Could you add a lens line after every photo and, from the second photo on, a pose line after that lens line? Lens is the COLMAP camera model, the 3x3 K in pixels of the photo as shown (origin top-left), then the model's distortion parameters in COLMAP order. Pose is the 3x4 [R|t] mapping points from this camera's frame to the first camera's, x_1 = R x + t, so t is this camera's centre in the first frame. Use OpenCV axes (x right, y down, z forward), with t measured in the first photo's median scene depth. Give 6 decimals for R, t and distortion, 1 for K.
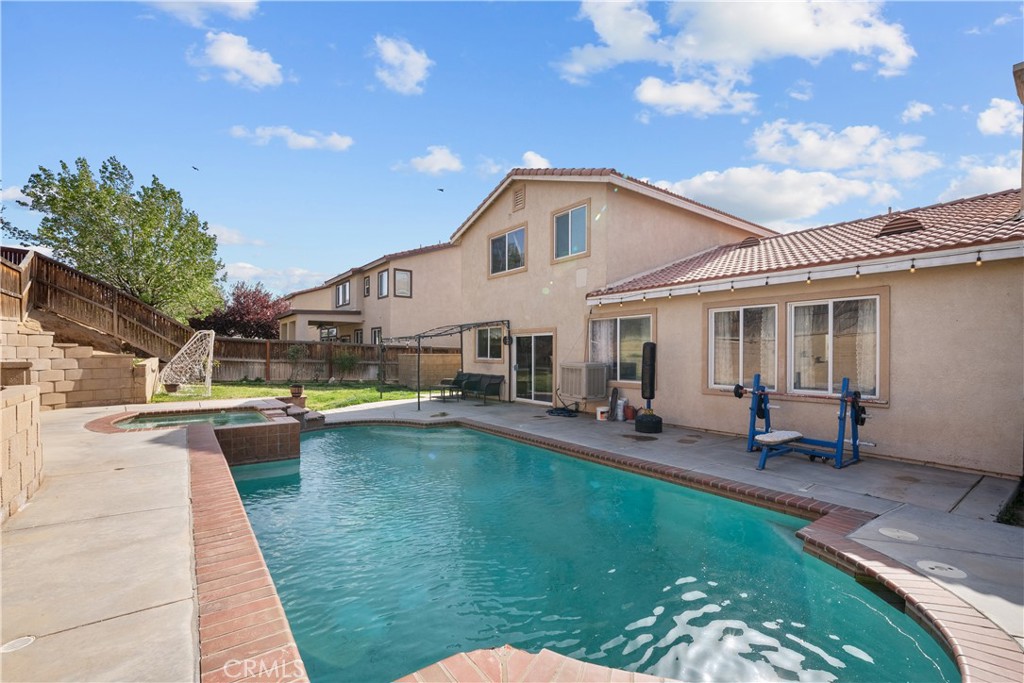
lens RADIAL K [[447.2, 0, 513.6], [0, 447.2, 348.8], [0, 0, 1]] dist [-0.000636, 0.000230]
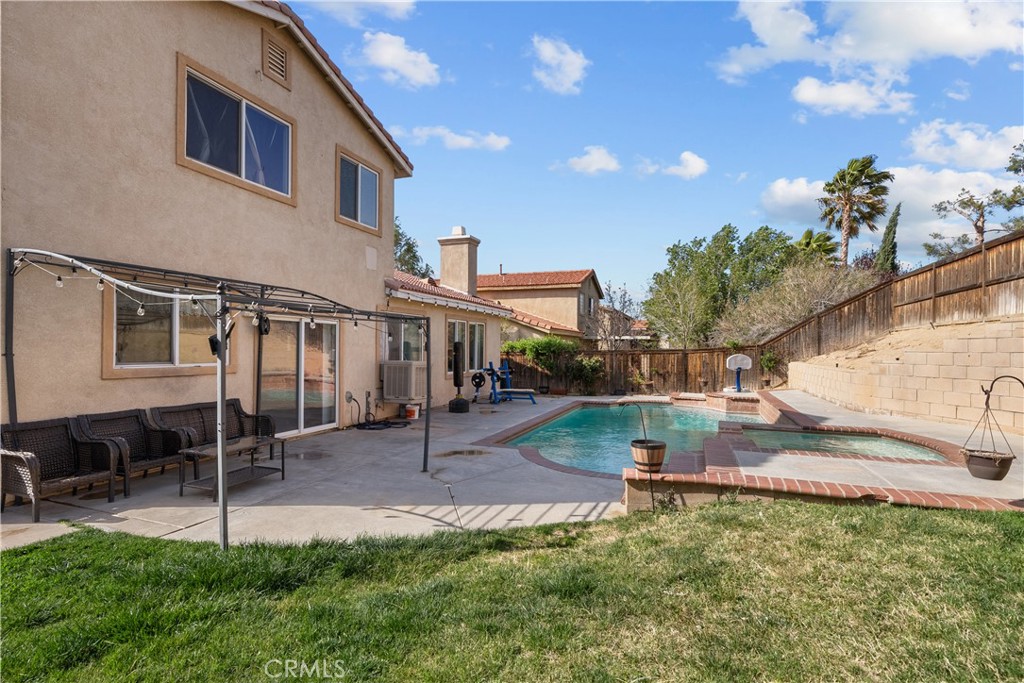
lens RADIAL K [[490.7, 0, 510.9], [0, 490.7, 347.3], [0, 0, 1]] dist [0.000340, -0.000024]
pose [[-0.535149, -0.000705, 0.844757, -0.630867], [-0.012596, 0.999895, -0.007145, 0.006217], [-0.844664, -0.014465, -0.535102, 1.069519]]
